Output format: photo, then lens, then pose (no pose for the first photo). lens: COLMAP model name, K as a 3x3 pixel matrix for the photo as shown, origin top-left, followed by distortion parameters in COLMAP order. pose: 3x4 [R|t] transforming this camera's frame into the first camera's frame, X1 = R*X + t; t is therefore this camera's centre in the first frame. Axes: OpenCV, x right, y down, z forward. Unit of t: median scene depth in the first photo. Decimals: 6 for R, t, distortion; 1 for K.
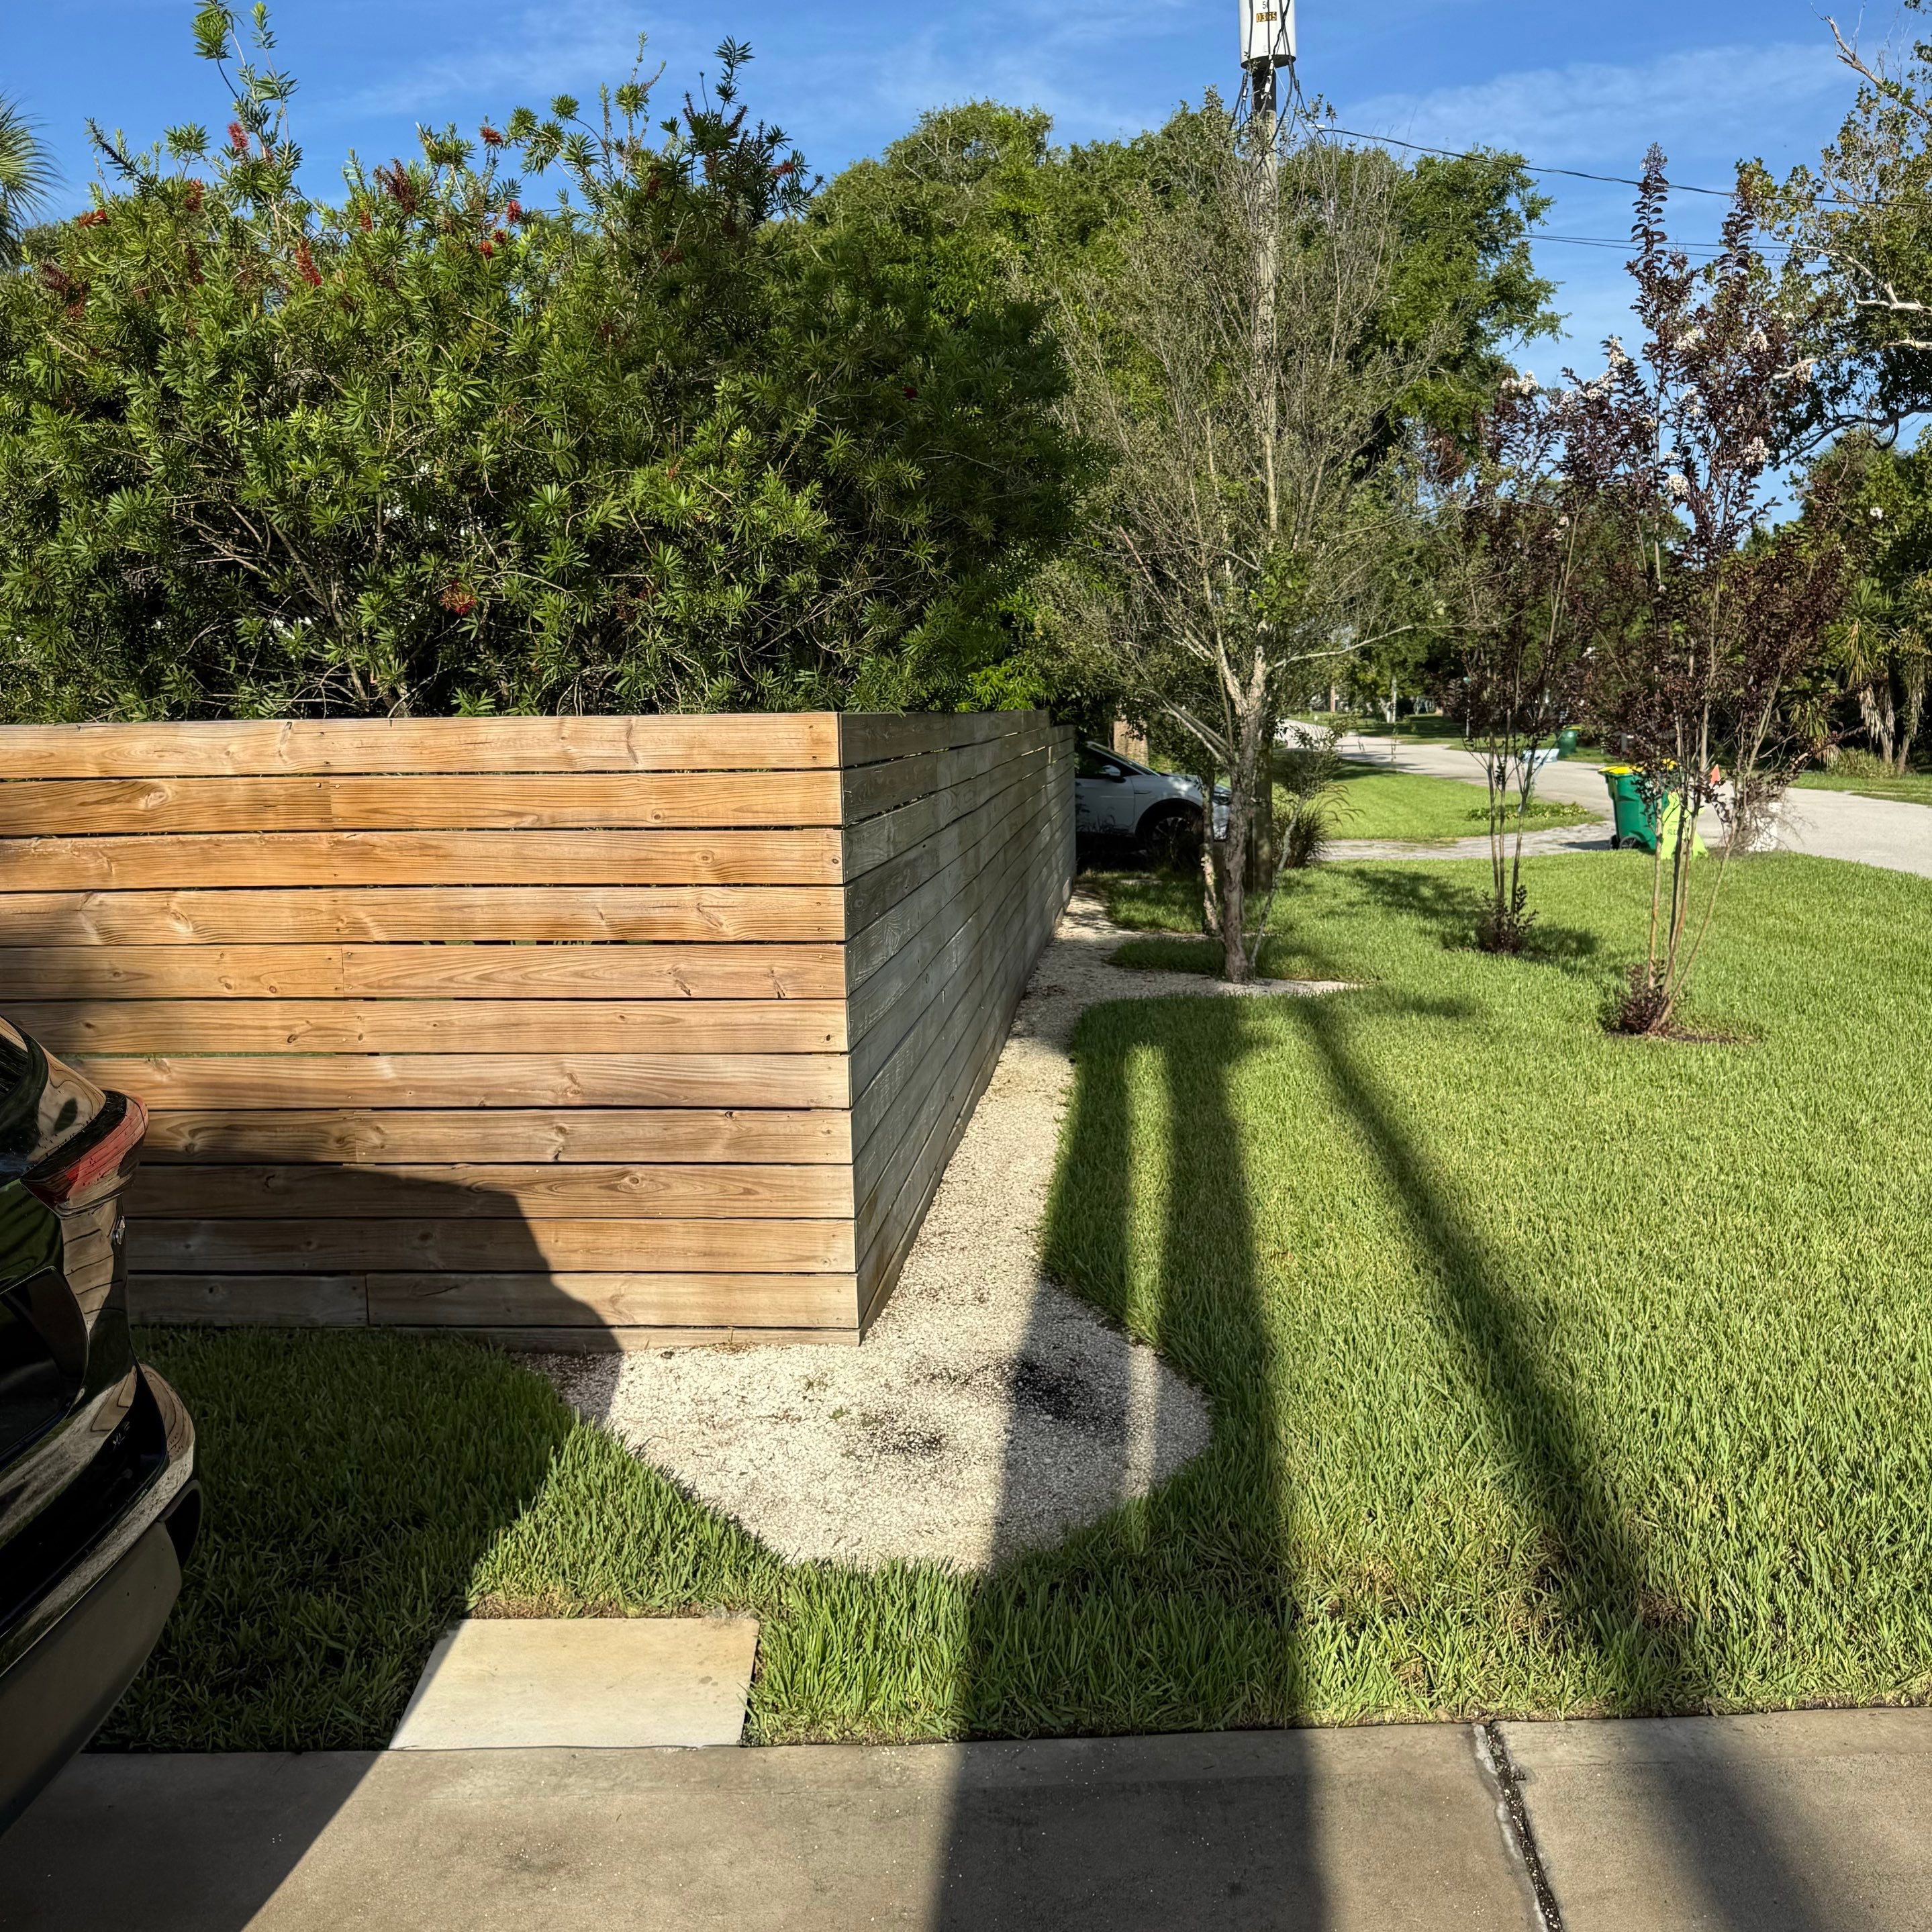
lens RADIAL K [[1829.4, 0, 970.4], [0, 1829.4, 990.1], [0, 0, 1]] dist [0.124812, -0.203447]
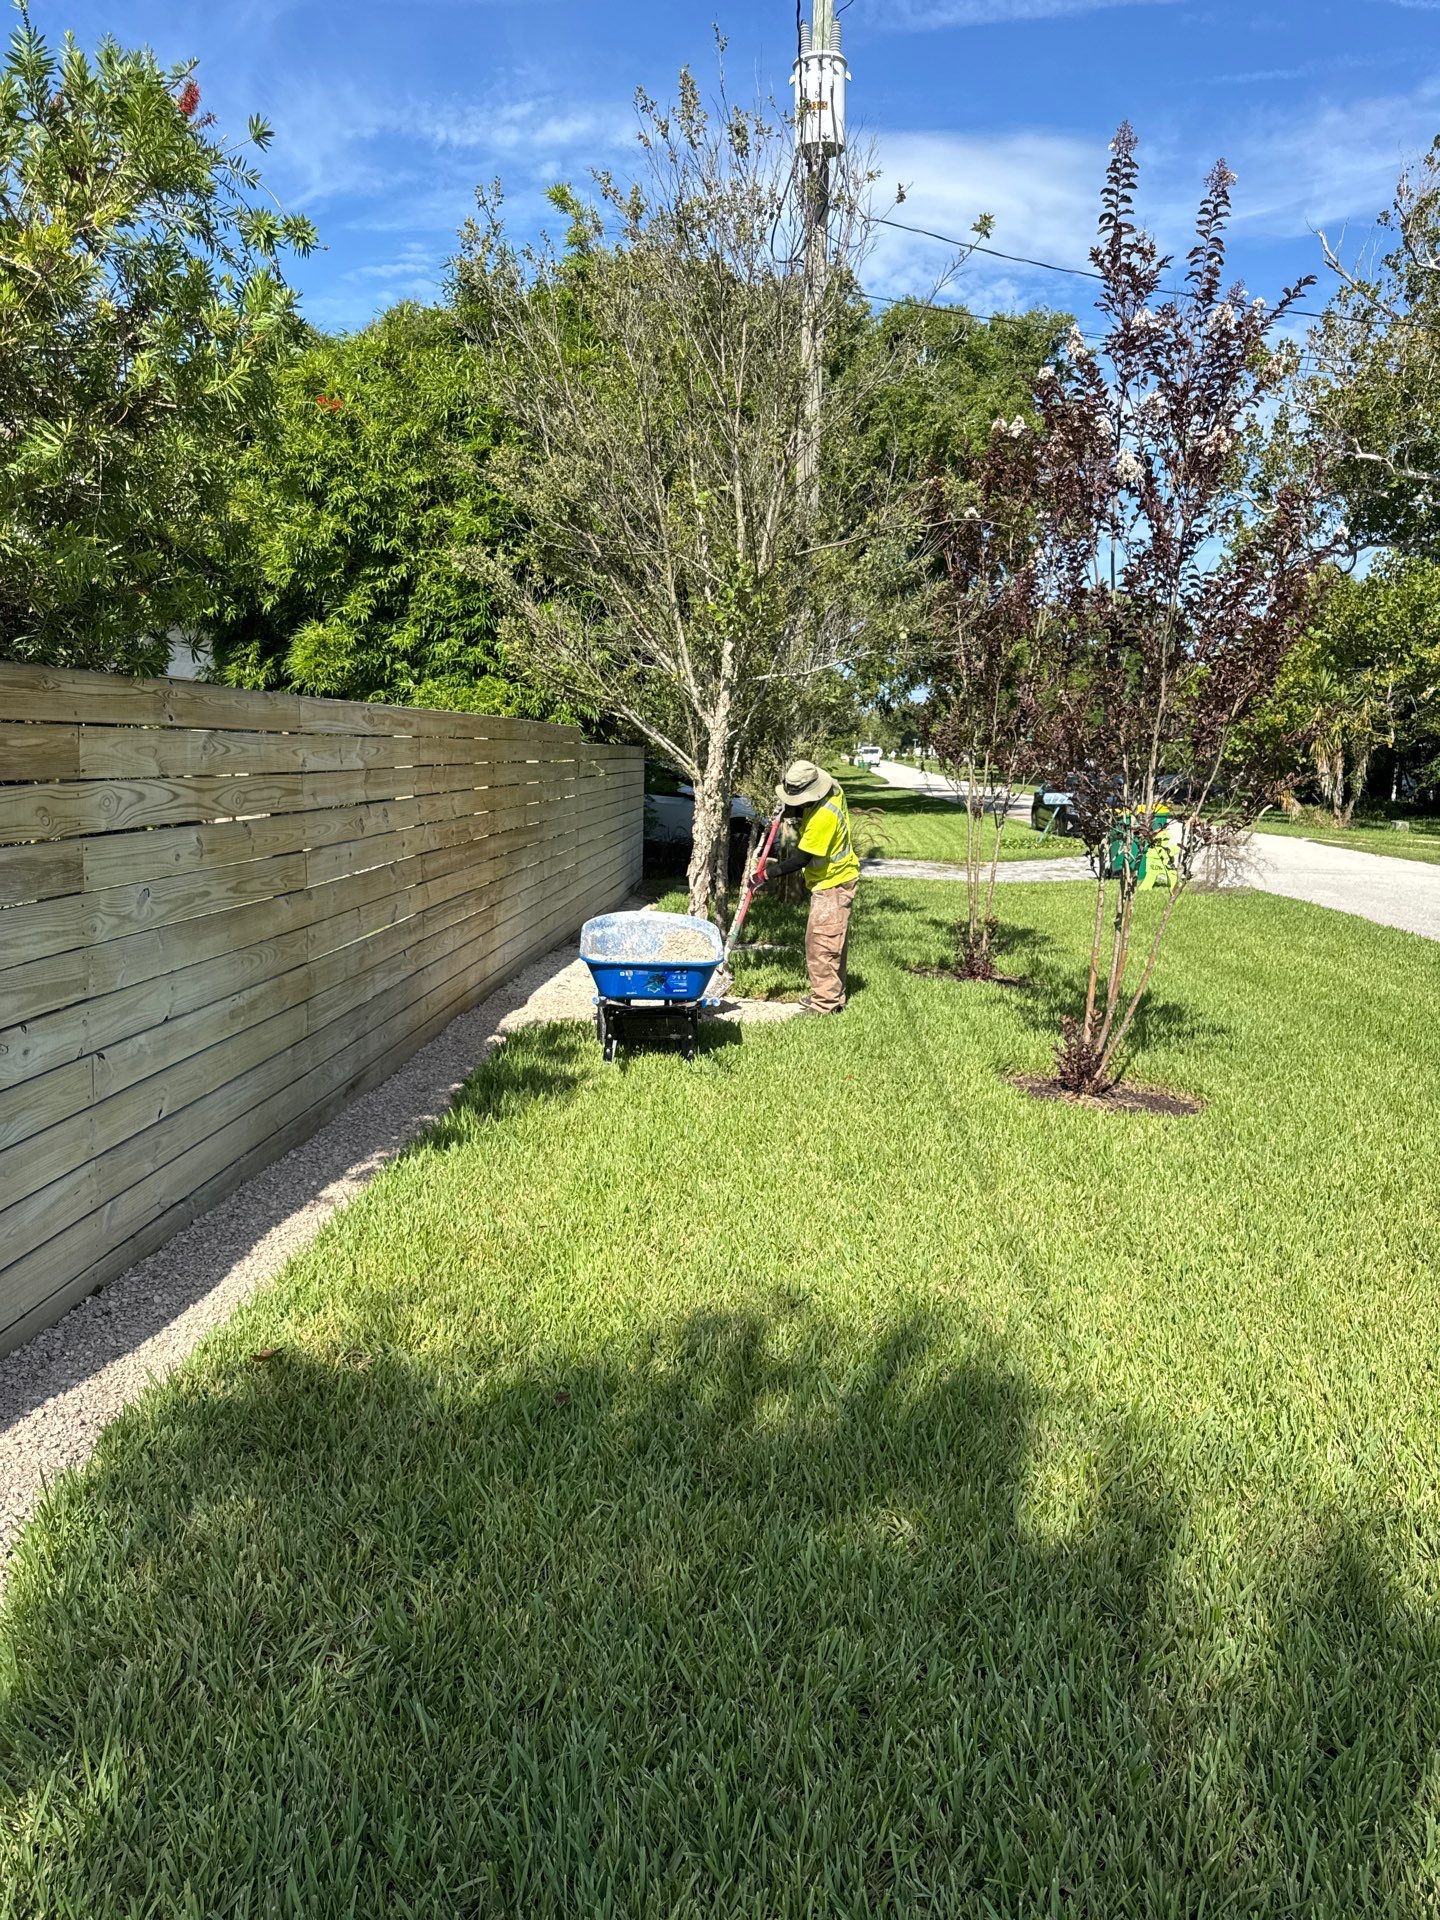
lens RADIAL K [[1362.8, 0, 728.4], [0, 1362.8, 955.6], [0, 0, 1]] dist [0.149913, -0.267380]
pose [[0.997795, 0.043950, 0.049731, 0.076828], [-0.043957, 0.999033, -0.000953, -0.018340], [-0.049725, -0.001235, 0.998762, 0.161523]]
